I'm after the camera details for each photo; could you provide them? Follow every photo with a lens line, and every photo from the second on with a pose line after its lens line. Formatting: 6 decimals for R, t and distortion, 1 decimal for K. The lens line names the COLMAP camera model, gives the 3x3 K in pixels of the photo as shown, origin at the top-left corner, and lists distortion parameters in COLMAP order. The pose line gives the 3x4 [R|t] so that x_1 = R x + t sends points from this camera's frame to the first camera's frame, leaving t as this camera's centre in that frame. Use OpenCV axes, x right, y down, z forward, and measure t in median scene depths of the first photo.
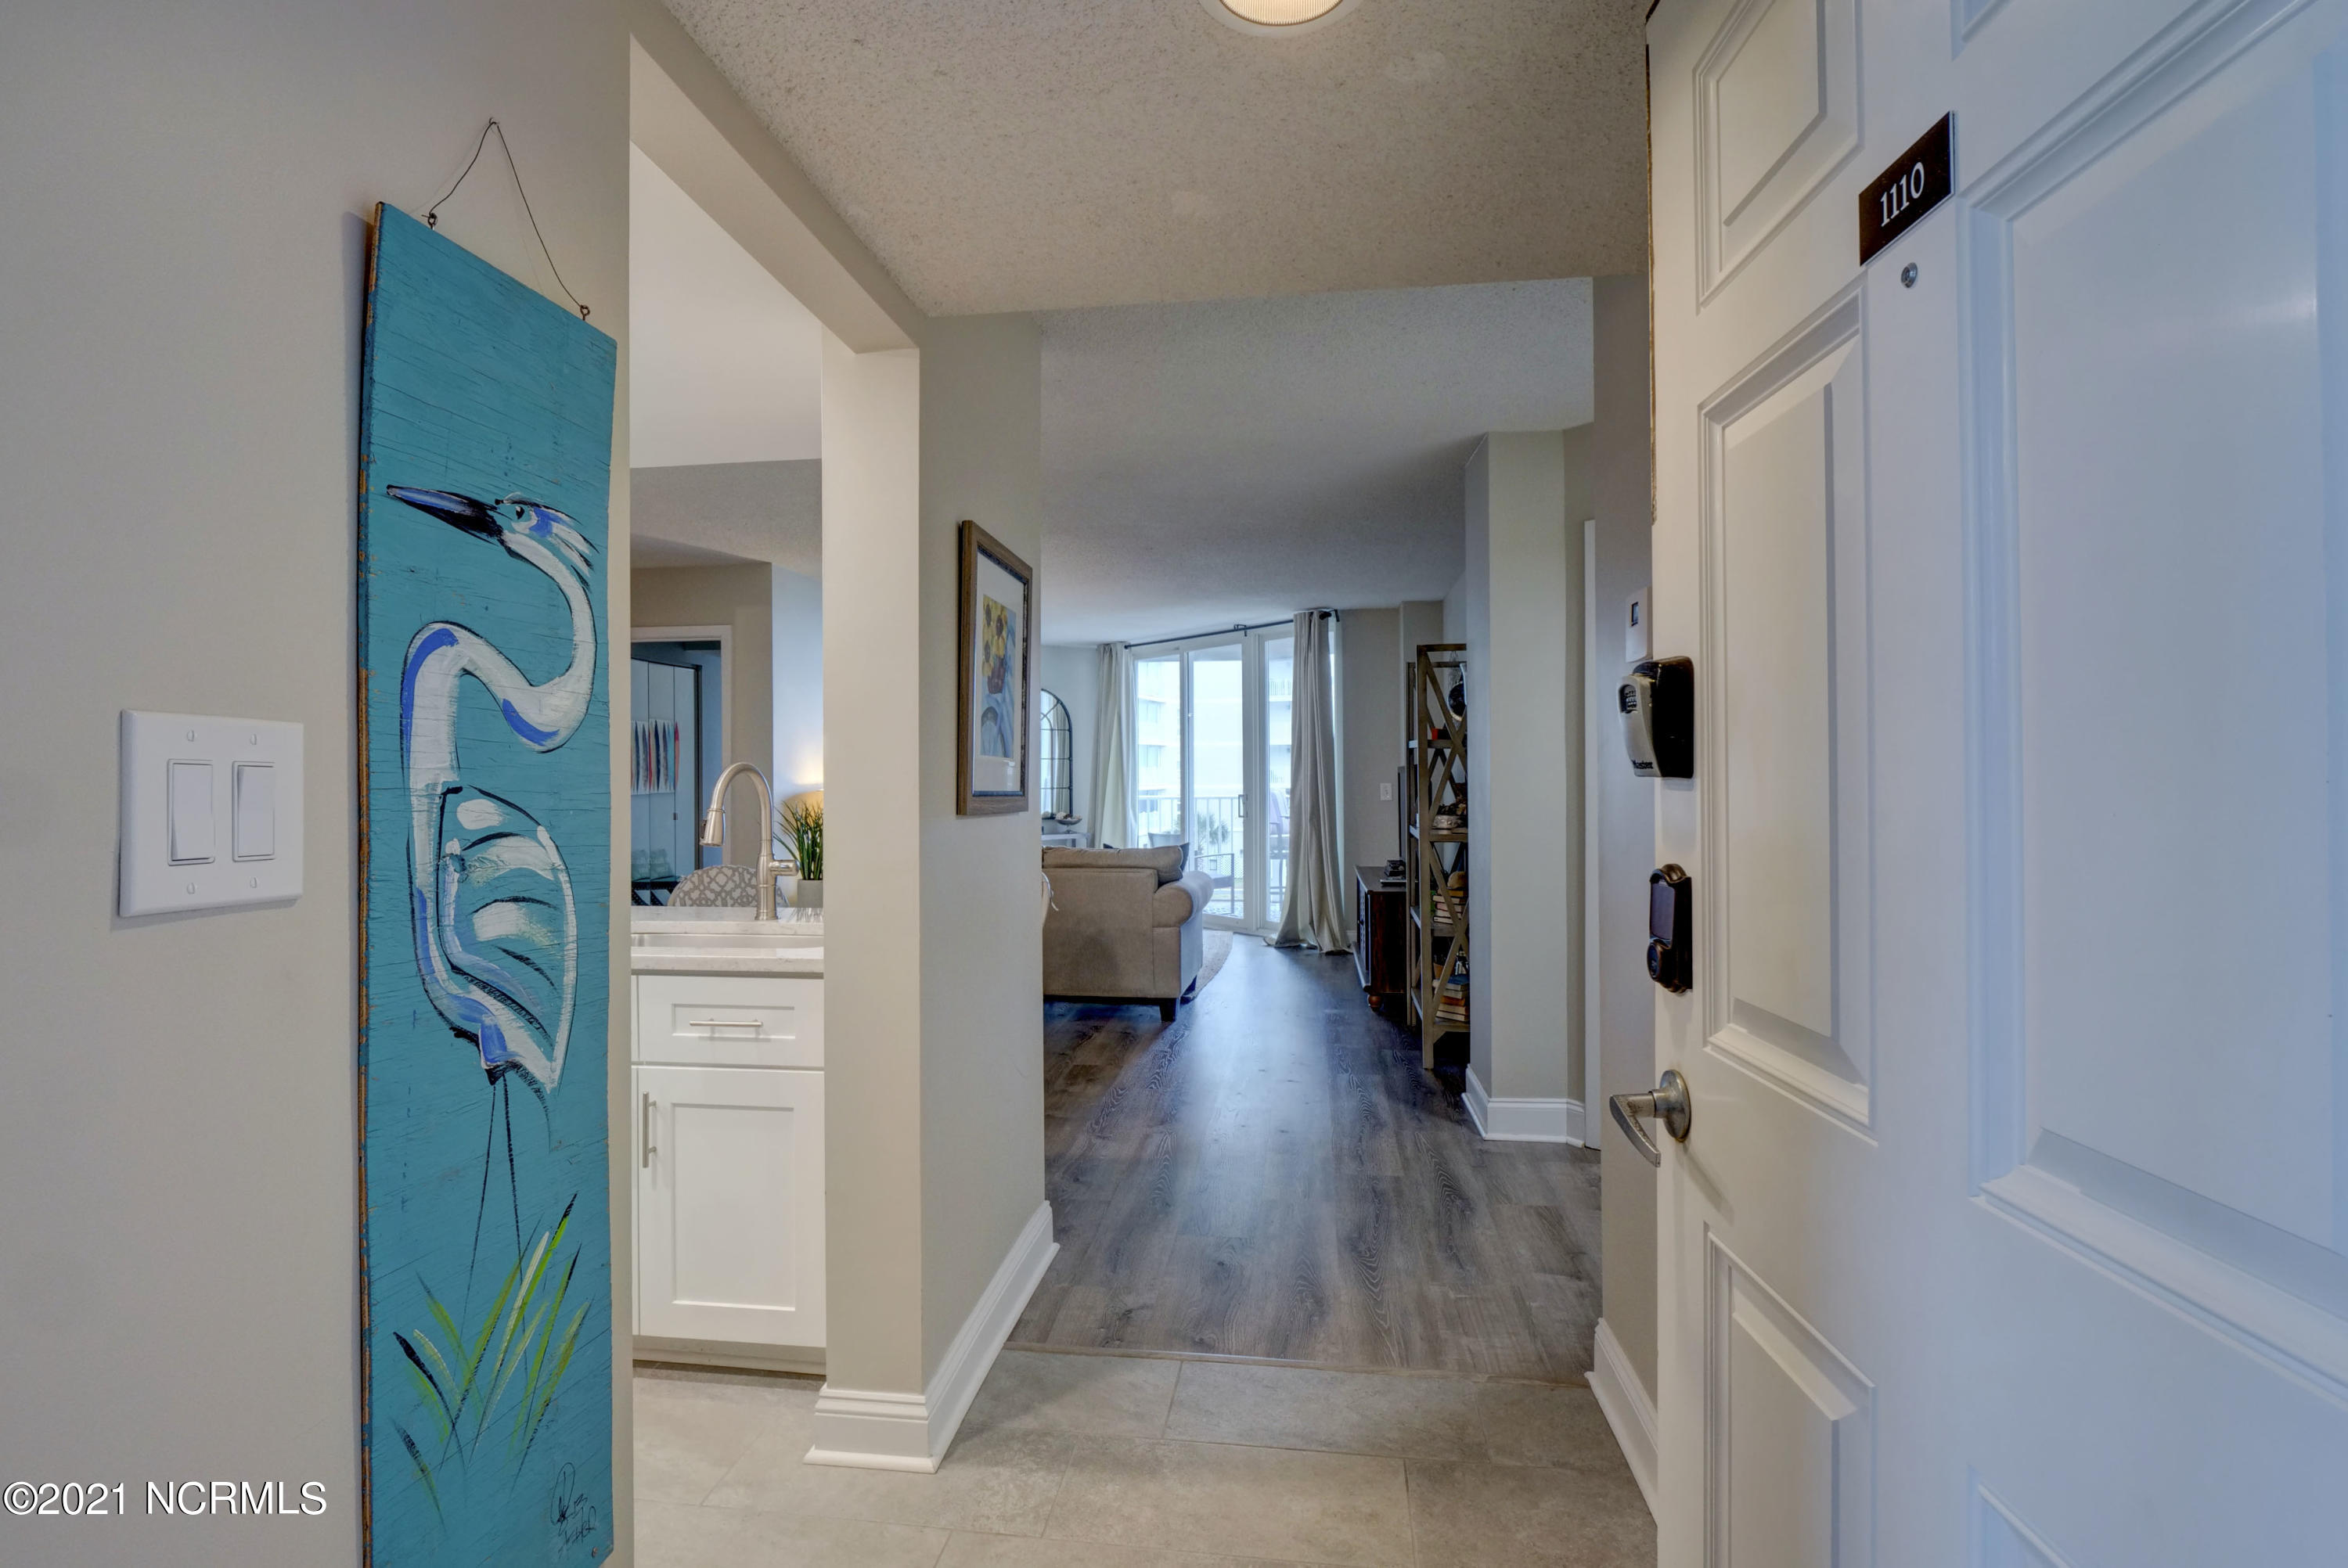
lens RADIAL K [[1140.0, 0, 1174.0], [0, 1140.0, 784.0], [0, 0, 1]] dist [-0.008281, -0.001229]
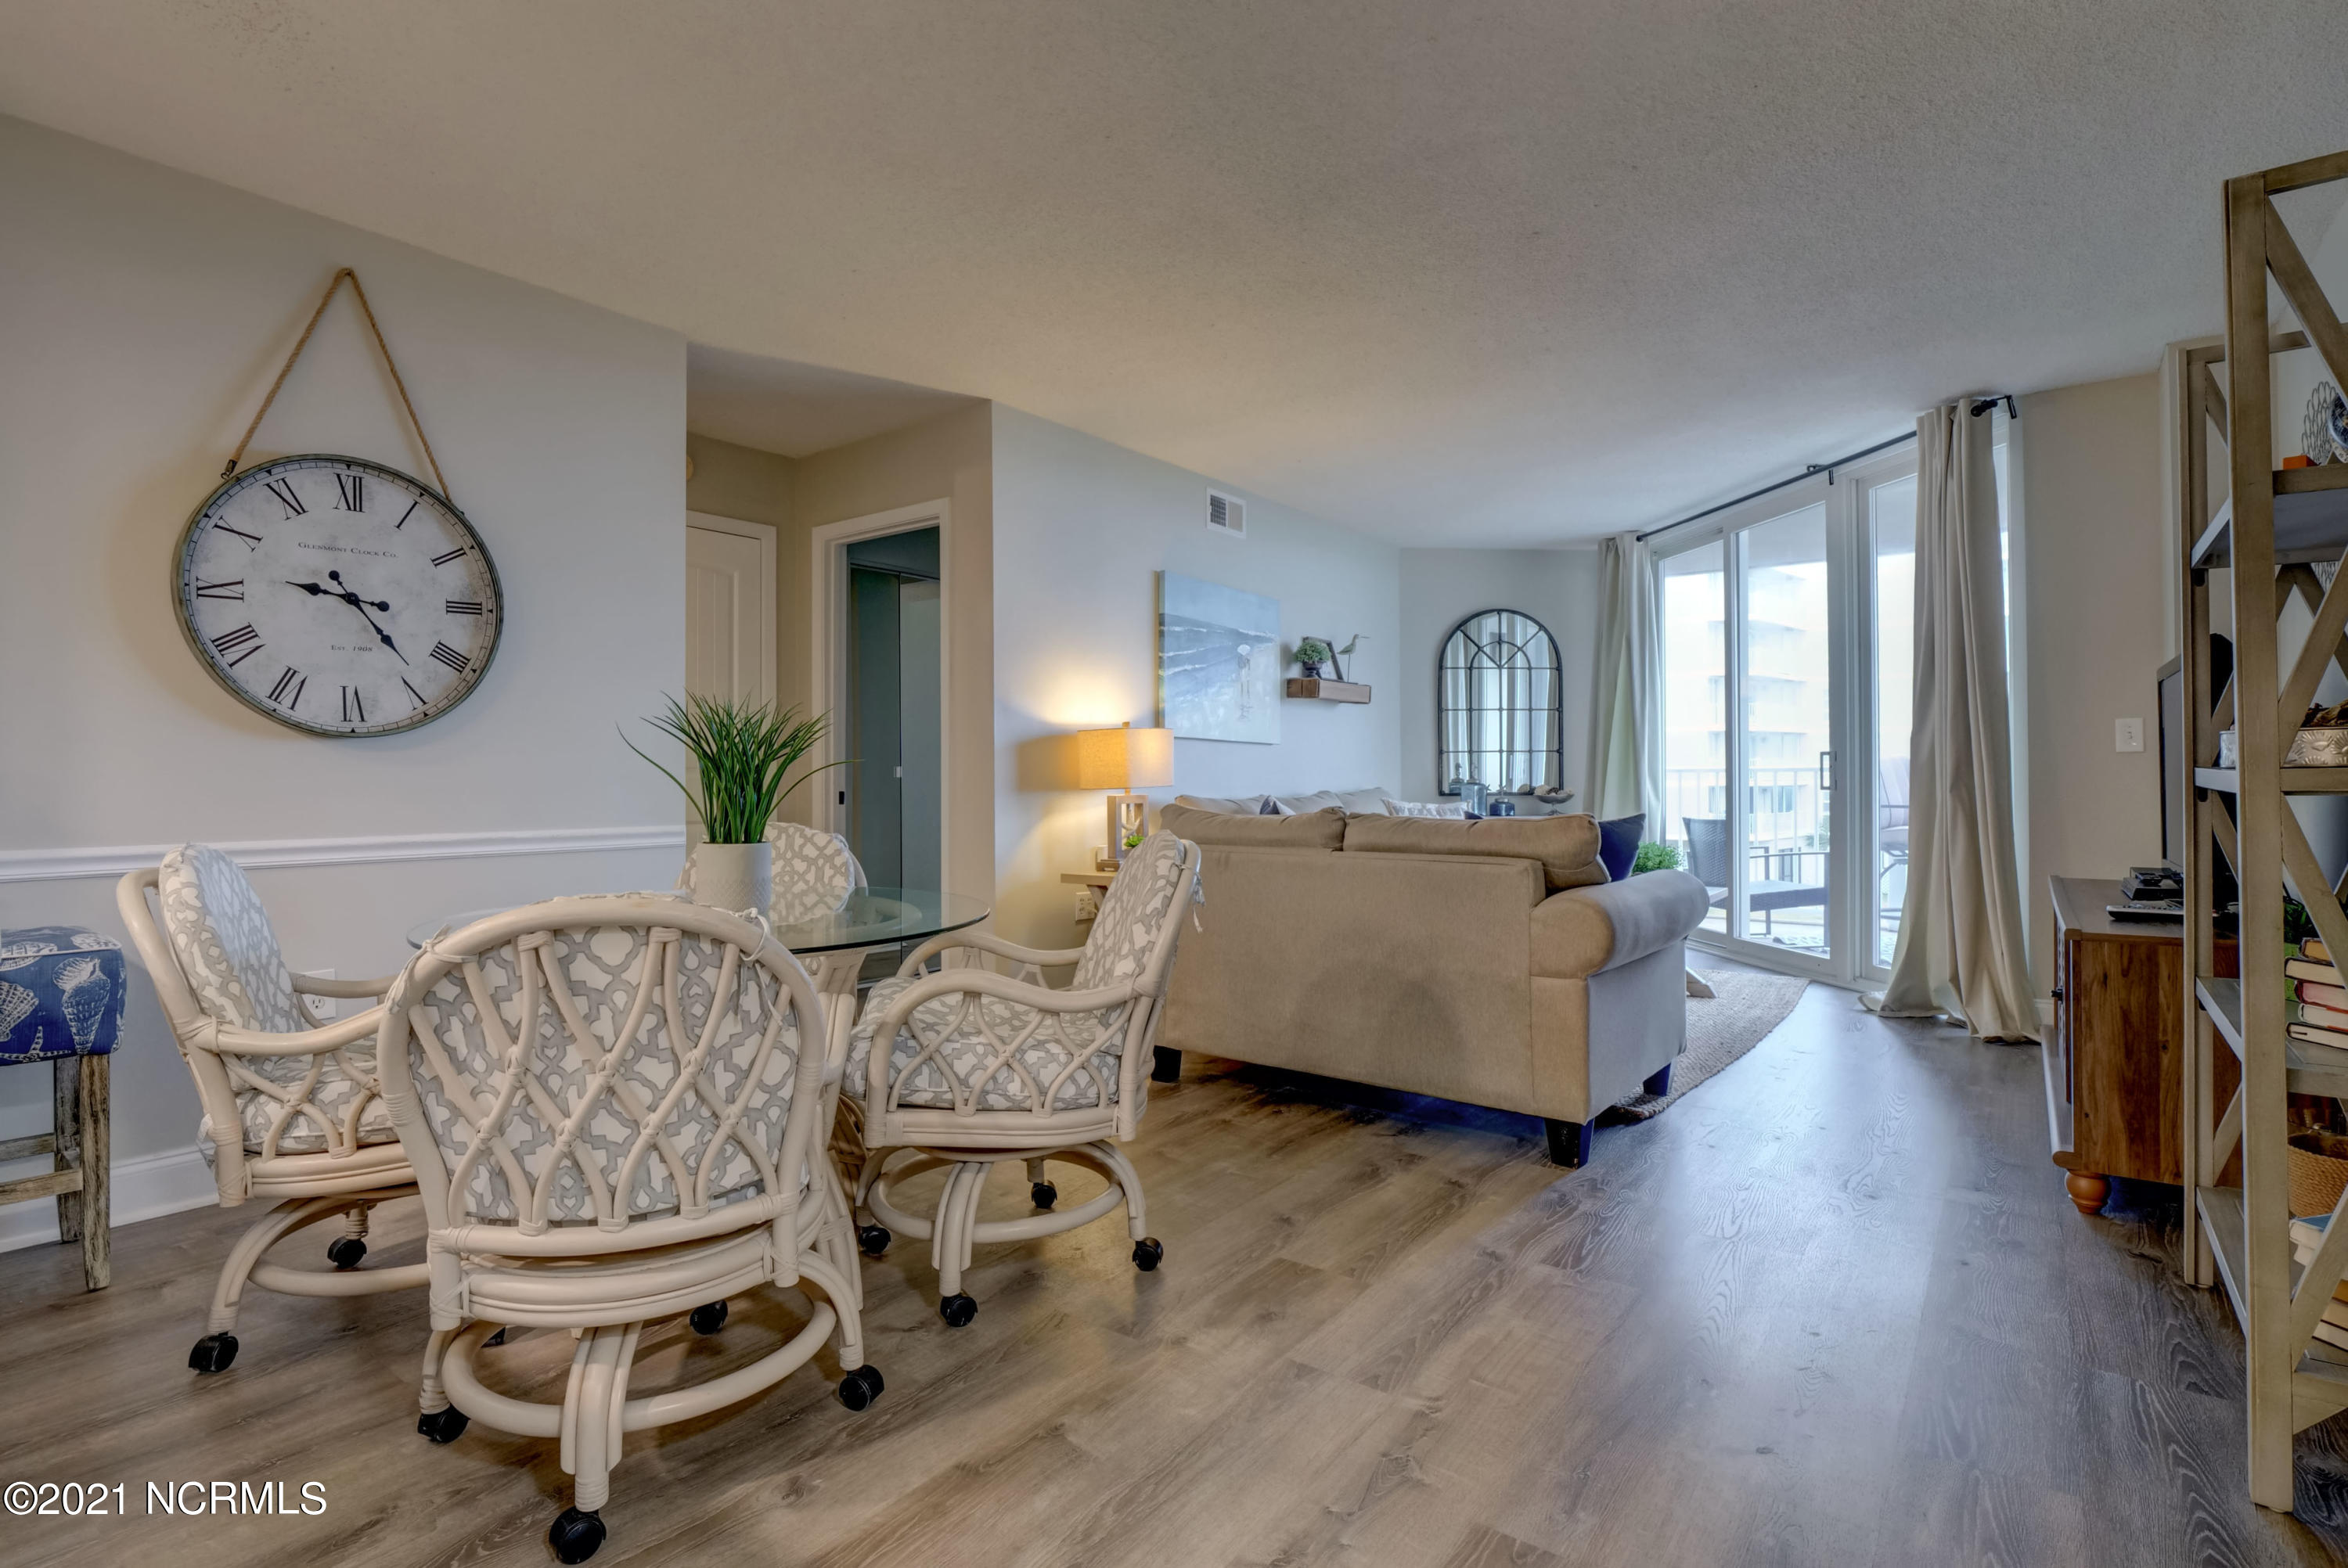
lens RADIAL K [[1140.0, 0, 1169.5], [0, 1140.0, 773.9], [0, 0, 1]] dist [-0.002025, -0.009350]
pose [[0.865432, -0.000624, -0.501026, 0.072795], [-0.003083, 0.999974, -0.006571, 0.031018], [0.501017, 0.007231, 0.865407, 0.368652]]
